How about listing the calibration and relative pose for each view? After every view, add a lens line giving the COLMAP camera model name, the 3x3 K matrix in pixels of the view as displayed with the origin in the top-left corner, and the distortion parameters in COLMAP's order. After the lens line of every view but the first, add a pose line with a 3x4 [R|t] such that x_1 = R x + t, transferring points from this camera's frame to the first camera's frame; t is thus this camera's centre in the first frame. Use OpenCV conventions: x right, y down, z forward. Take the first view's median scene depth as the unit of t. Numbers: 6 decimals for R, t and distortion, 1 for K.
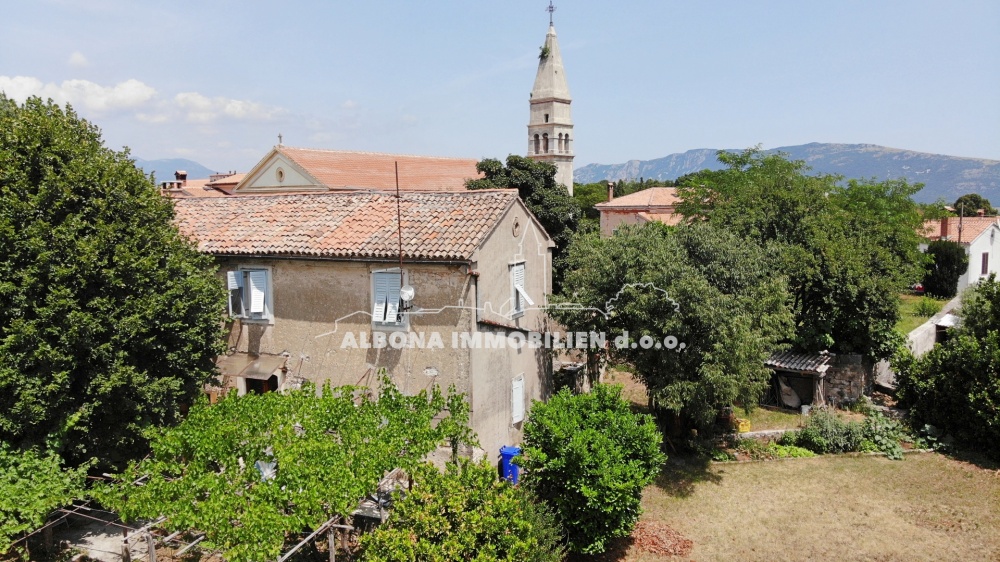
lens RADIAL K [[746.6, 0, 491.4], [0, 746.6, 289.7], [0, 0, 1]] dist [0.110374, -0.203211]
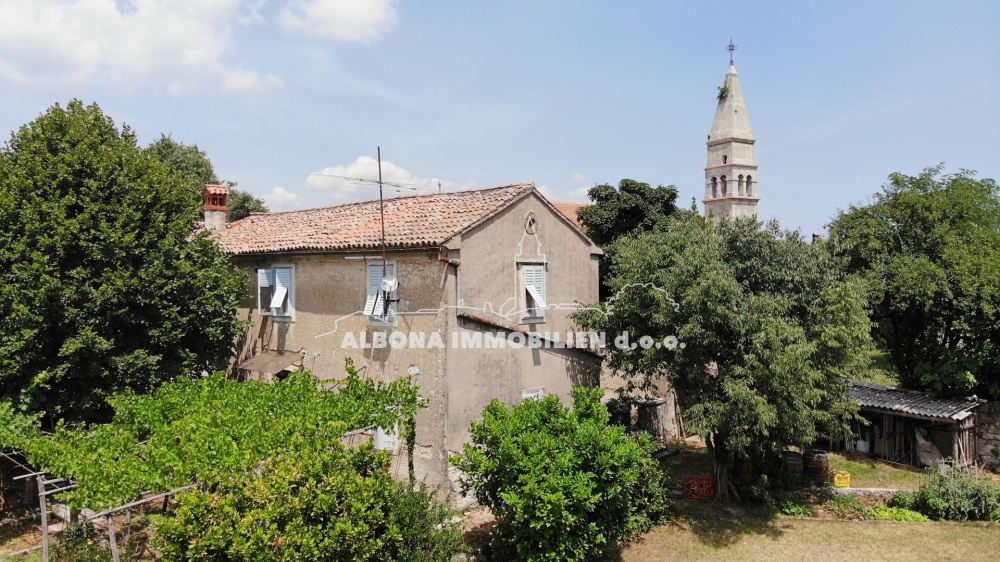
lens RADIAL K [[746.6, 0, 484.5], [0, 746.6, 280.3], [0, 0, 1]] dist [0.110374, -0.203211]
pose [[0.945801, 0.007603, -0.324658, 0.276584], [-0.043348, 0.993735, -0.103008, 0.082812], [0.321841, 0.111499, 0.940205, 0.122853]]
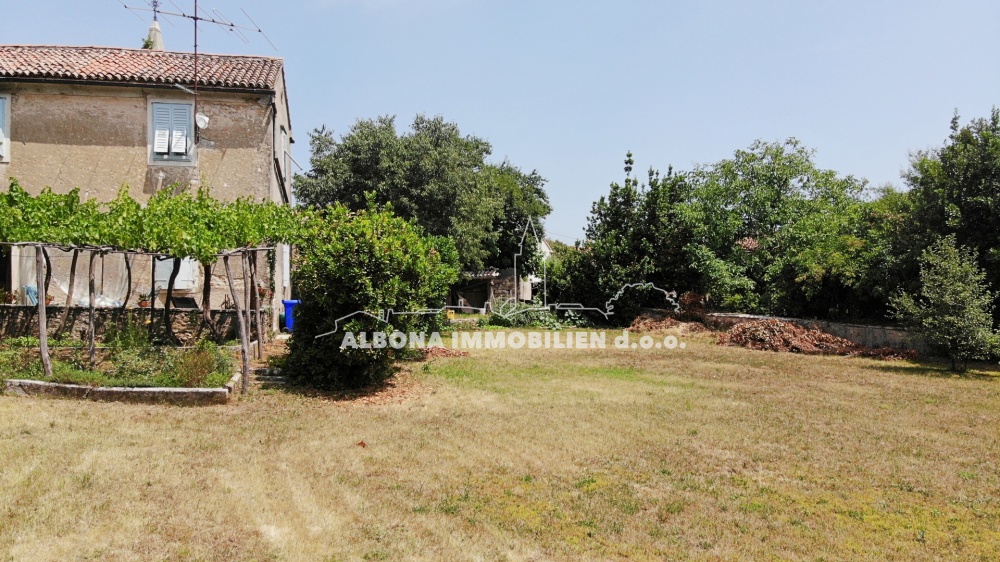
lens RADIAL K [[746.6, 0, 508.9], [0, 746.6, 304.5], [0, 0, 1]] dist [0.110374, -0.203211]
pose [[0.813815, -0.006628, 0.581087, -0.320005], [0.061676, 0.995272, -0.075026, 0.302527], [-0.577842, 0.096896, 0.810376, -0.007781]]
